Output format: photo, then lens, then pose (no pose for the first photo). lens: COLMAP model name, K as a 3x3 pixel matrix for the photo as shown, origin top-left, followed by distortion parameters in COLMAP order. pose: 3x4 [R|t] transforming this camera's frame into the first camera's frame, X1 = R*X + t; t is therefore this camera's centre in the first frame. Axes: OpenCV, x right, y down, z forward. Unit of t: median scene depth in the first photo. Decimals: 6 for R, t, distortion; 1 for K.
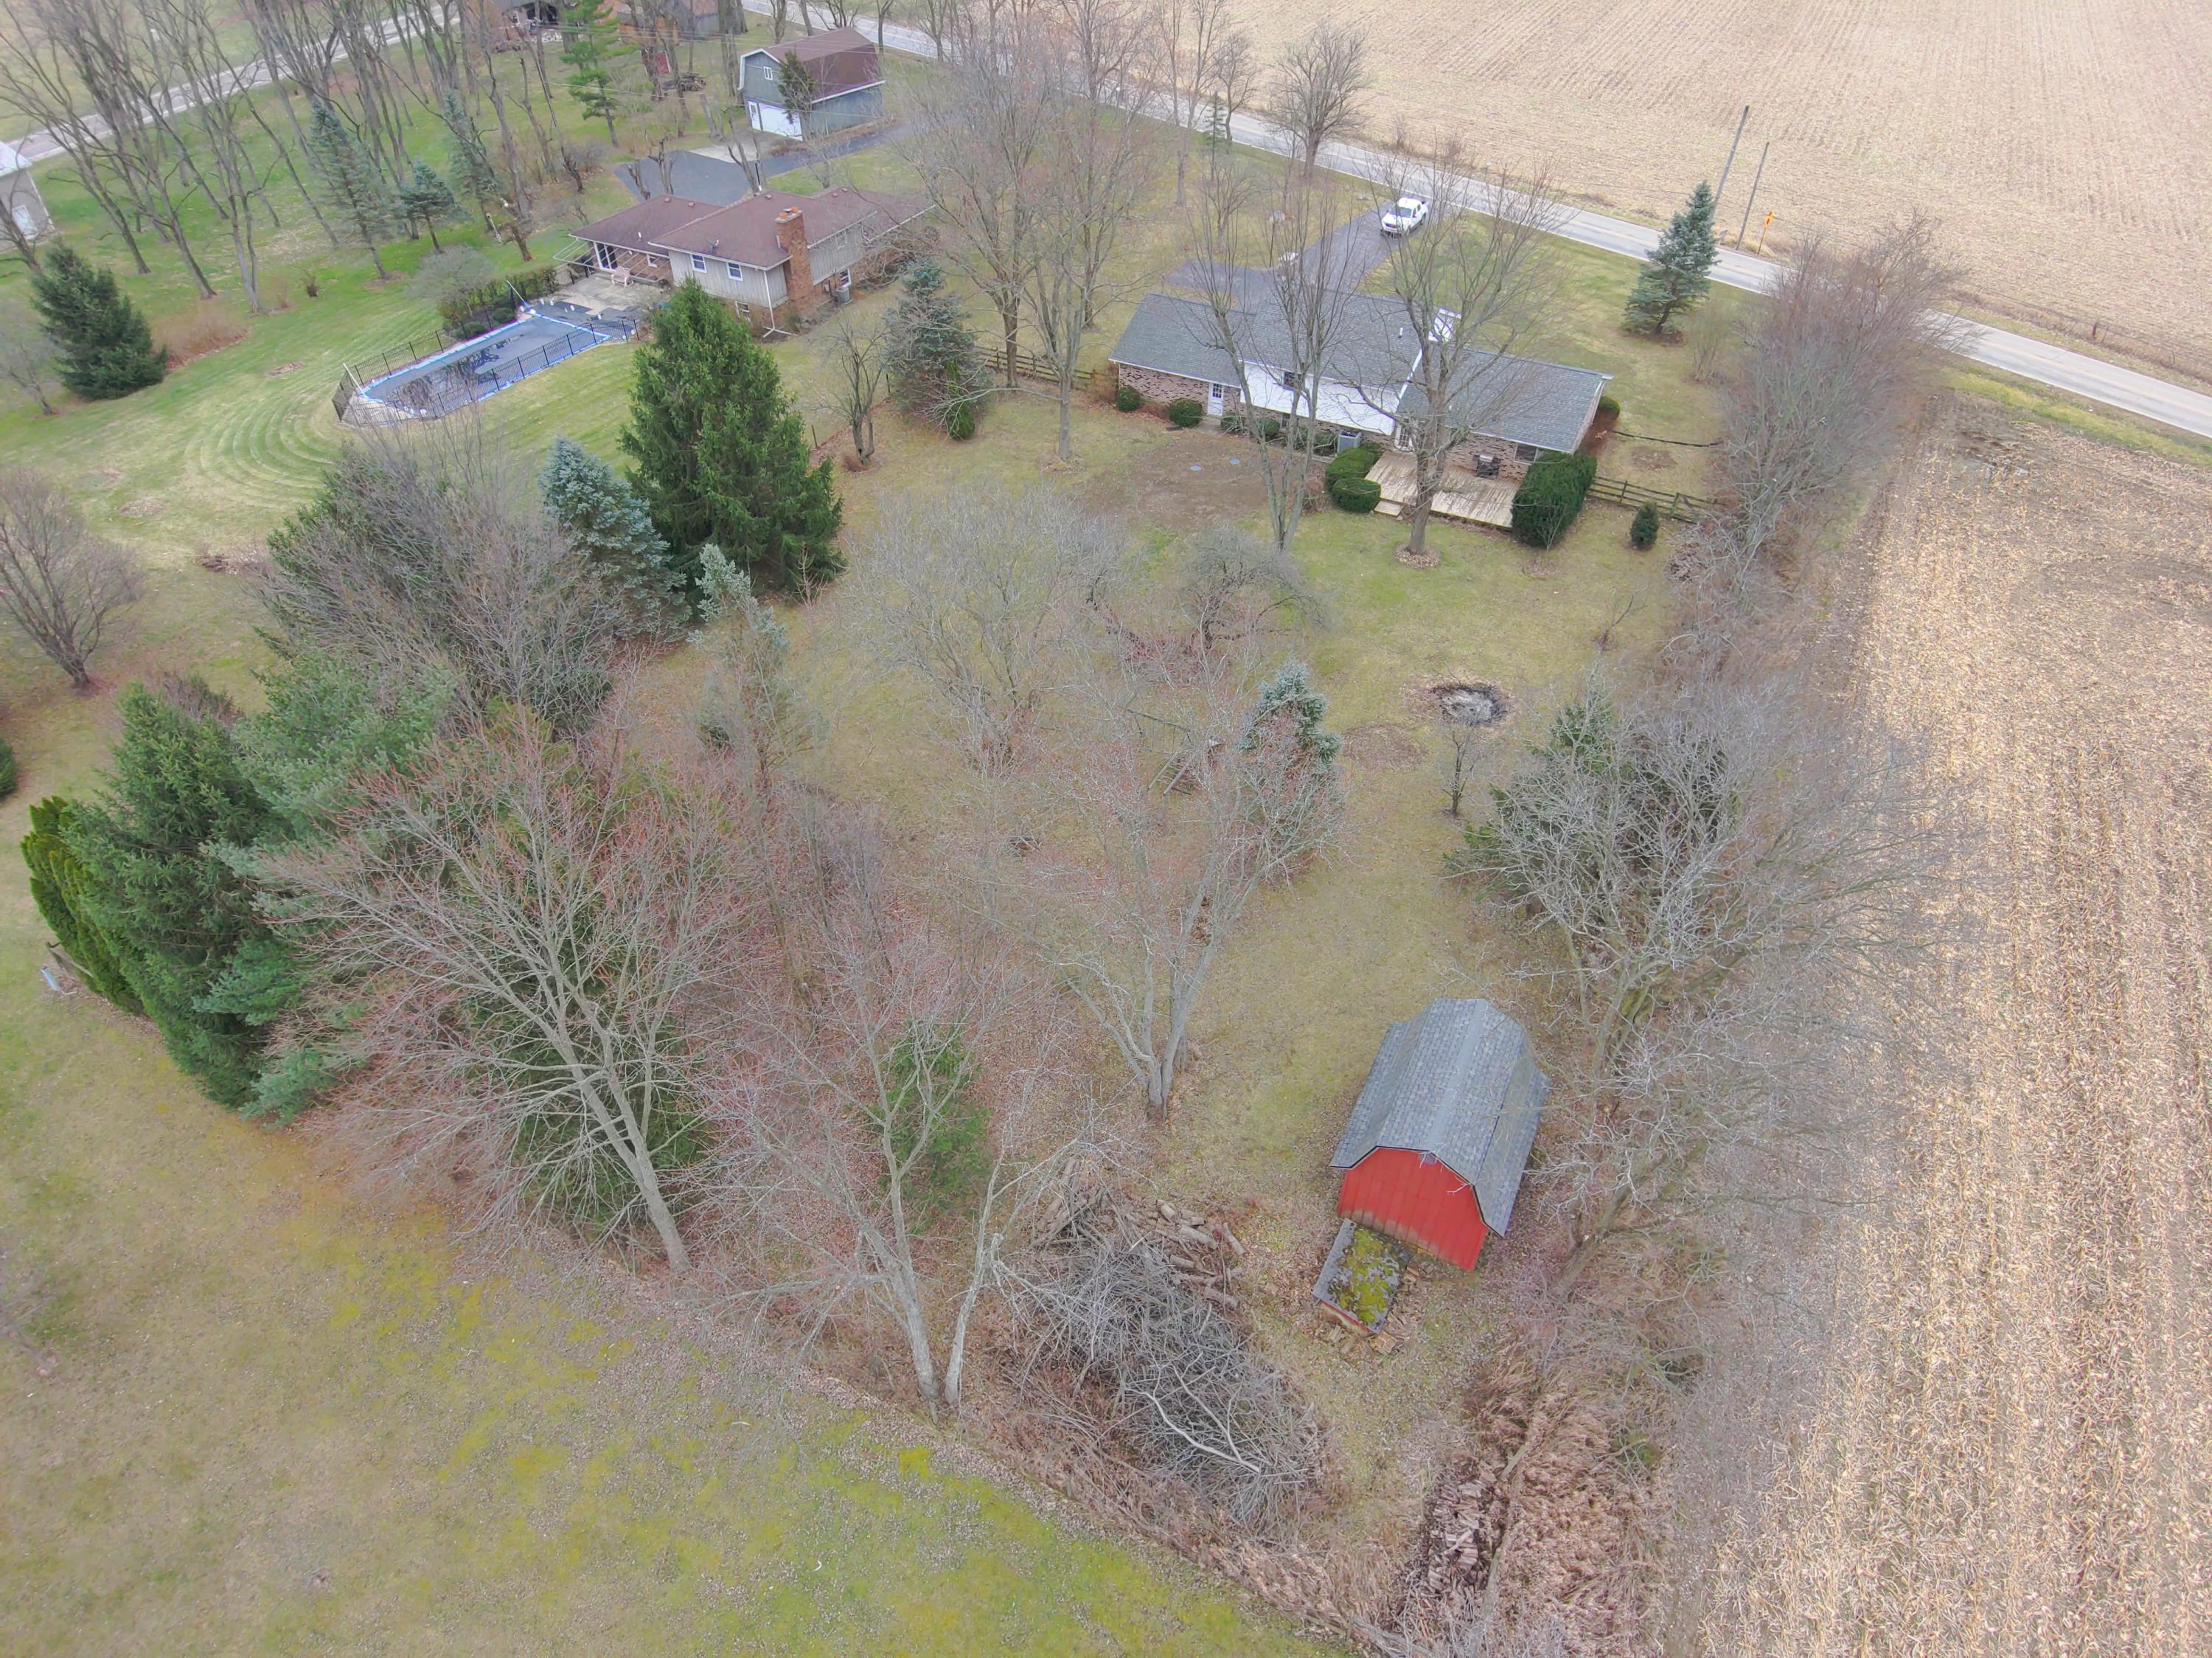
lens RADIAL K [[1303.5, 0, 1106.0], [0, 1303.5, 829.0], [0, 0, 1]] dist [0.091073, -0.118741]
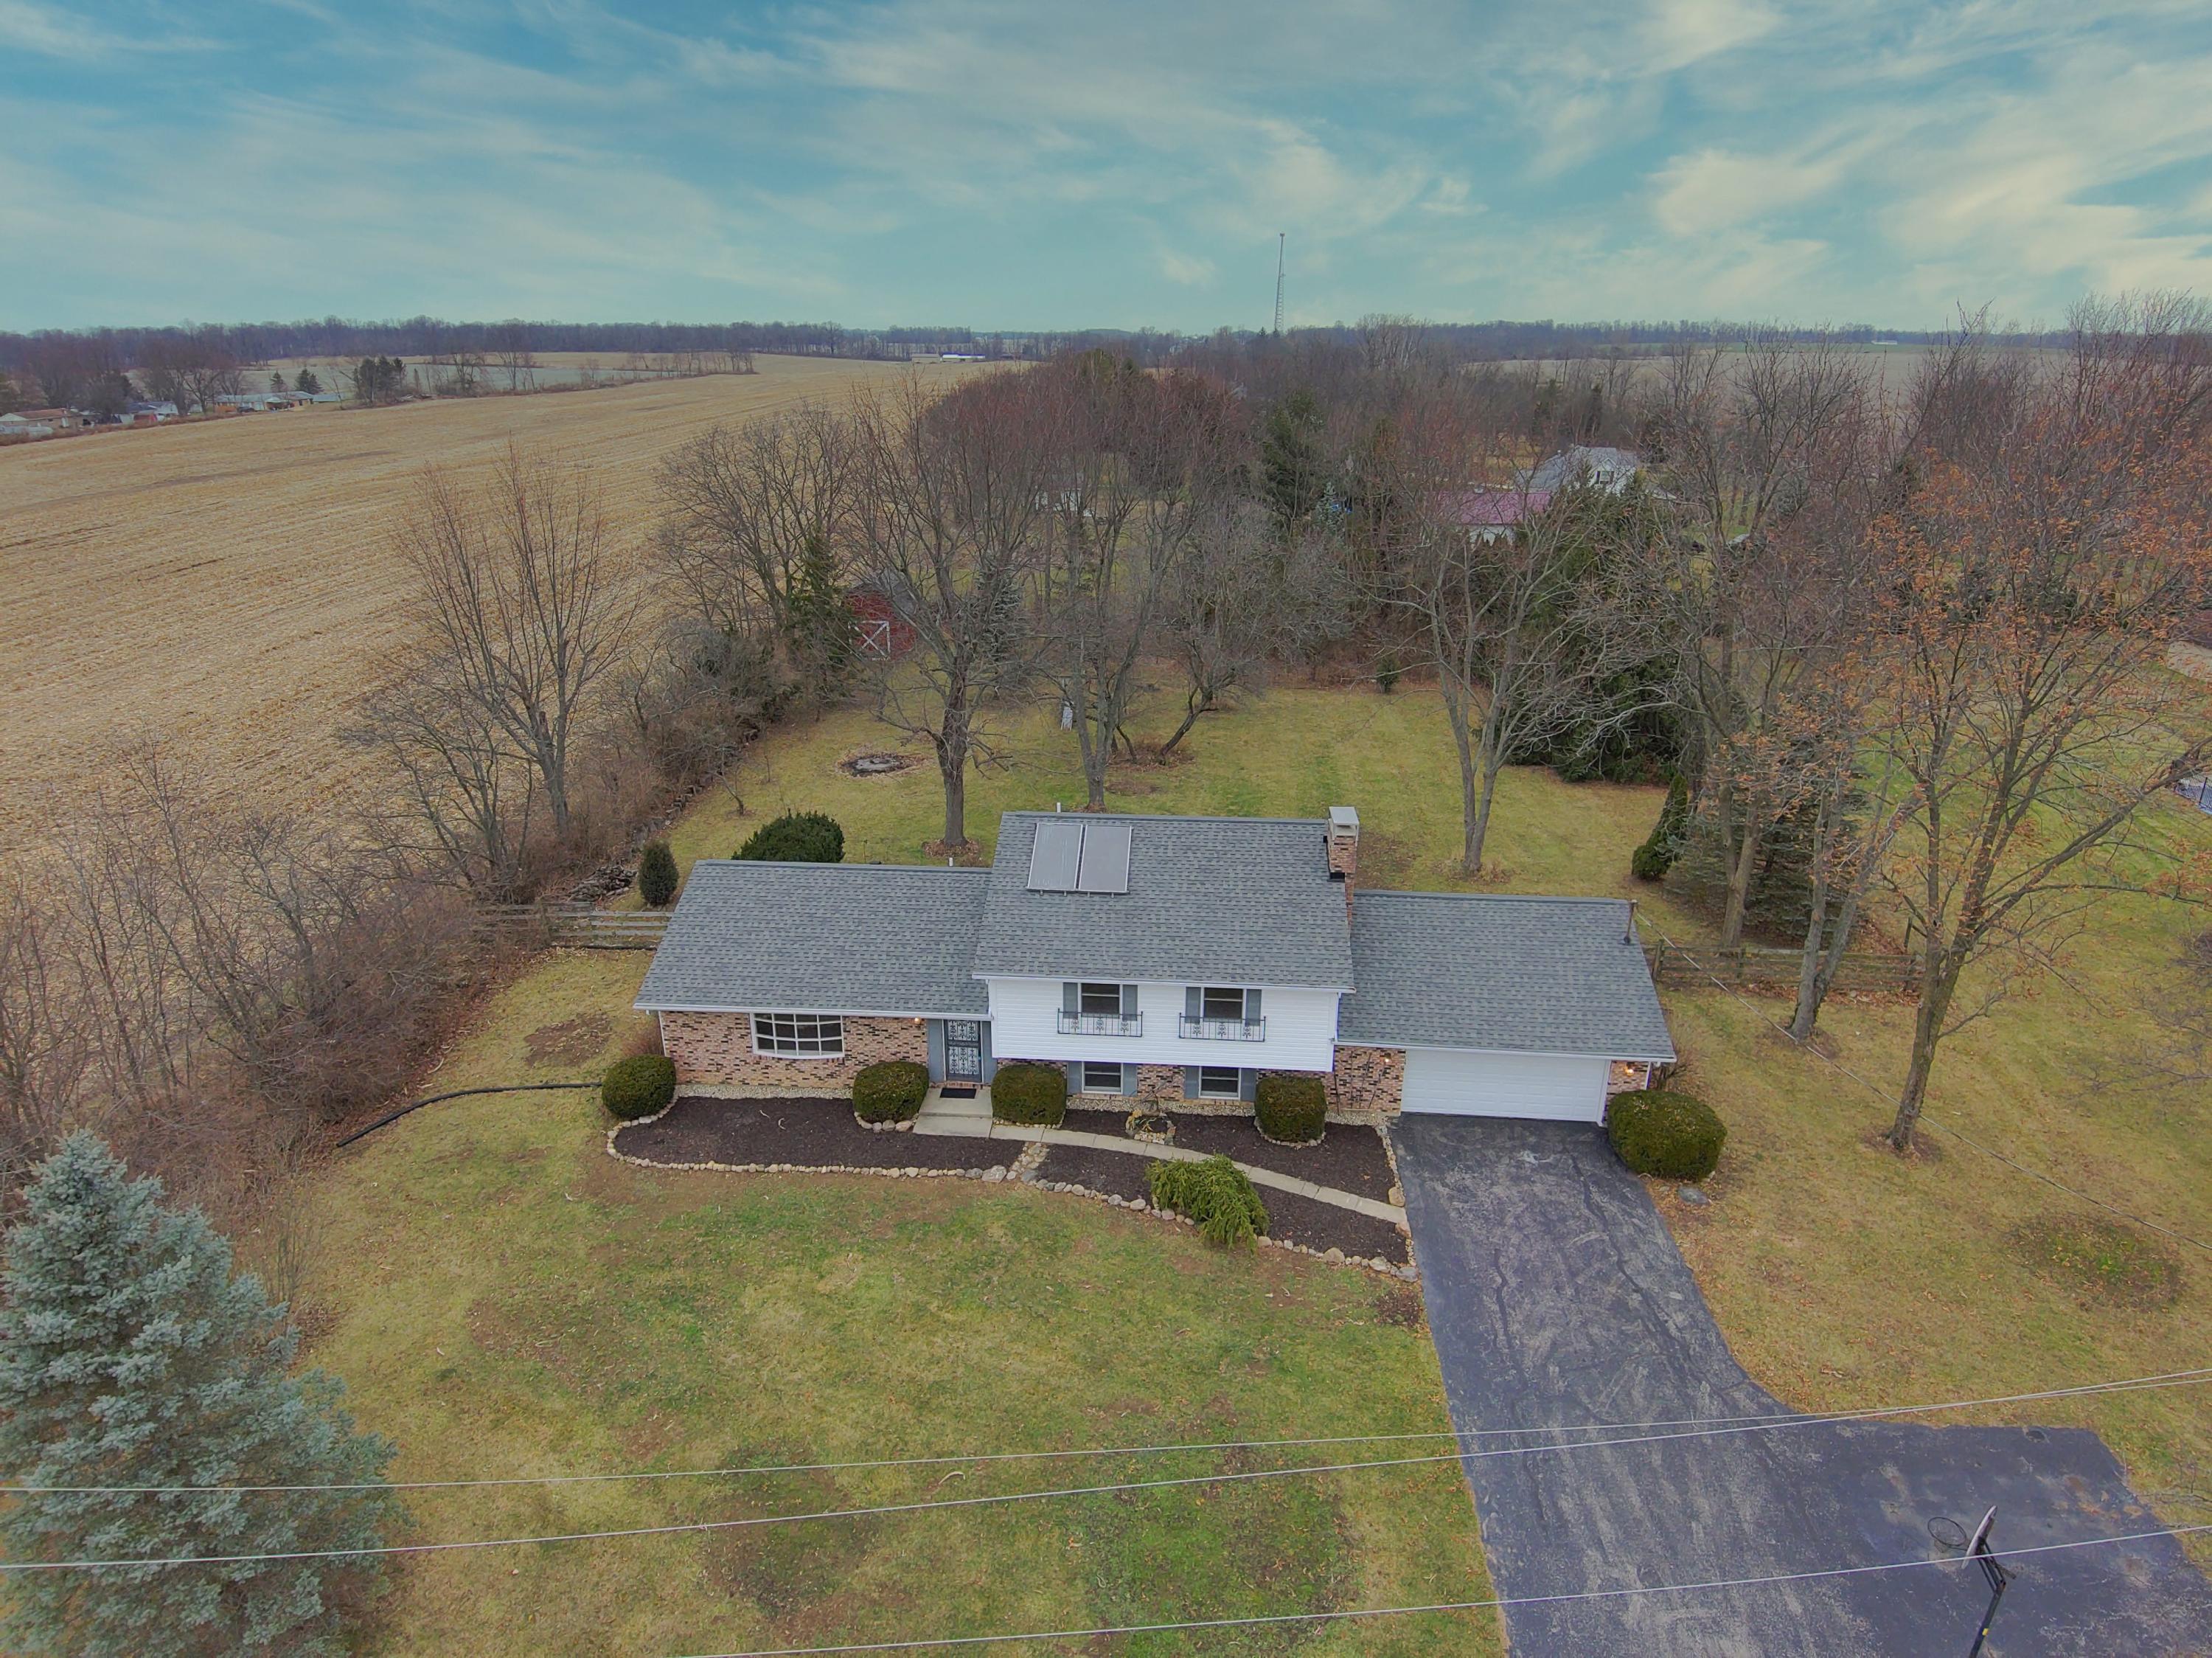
lens RADIAL K [[1303.5, 0, 1106.0], [0, 1303.5, 829.0], [0, 0, 1]] dist [0.091073, -0.118741]
pose [[-0.922441, 0.144371, -0.358135, 0.394737], [-0.257907, 0.459912, 0.849685, -0.834311], [0.287380, 0.876150, -0.387007, 1.206312]]
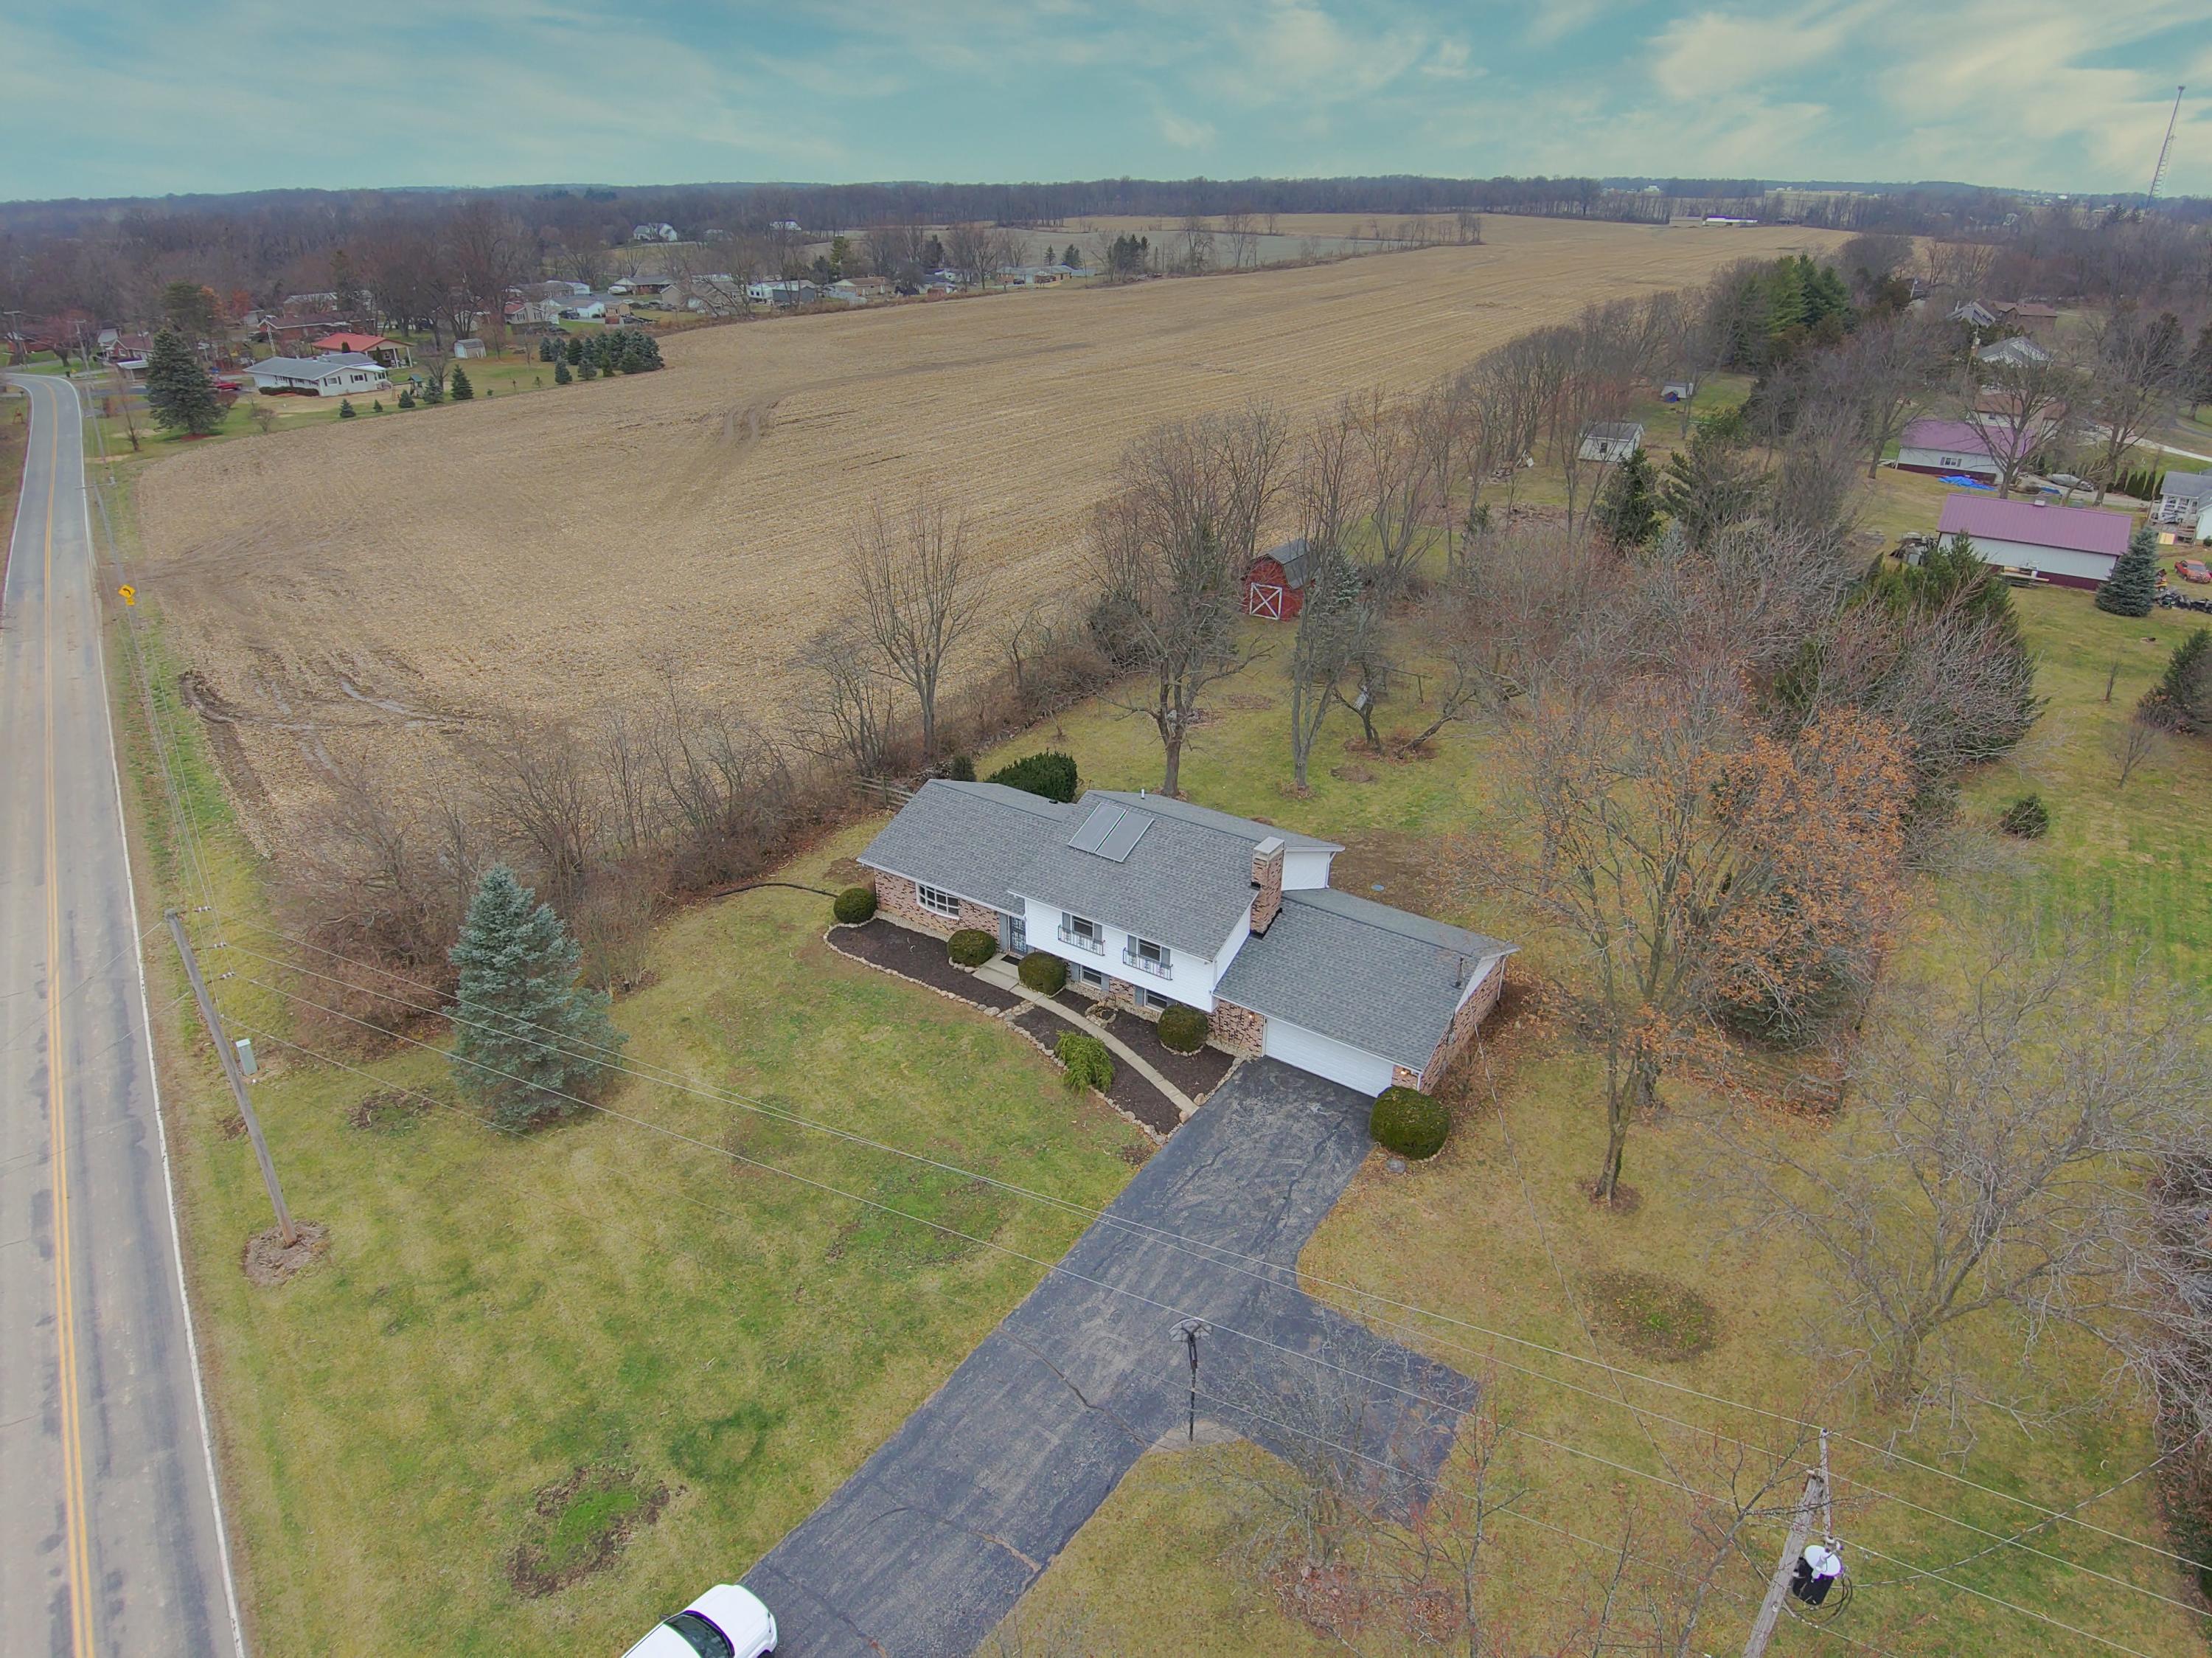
lens RADIAL K [[1303.5, 0, 1106.0], [0, 1303.5, 829.0], [0, 0, 1]] dist [0.091073, -0.118741]
pose [[-0.991746, -0.049309, 0.118361, 0.144442], [0.093240, 0.356323, 0.929699, -1.095397], [-0.088018, 0.933061, -0.348784, 1.278477]]
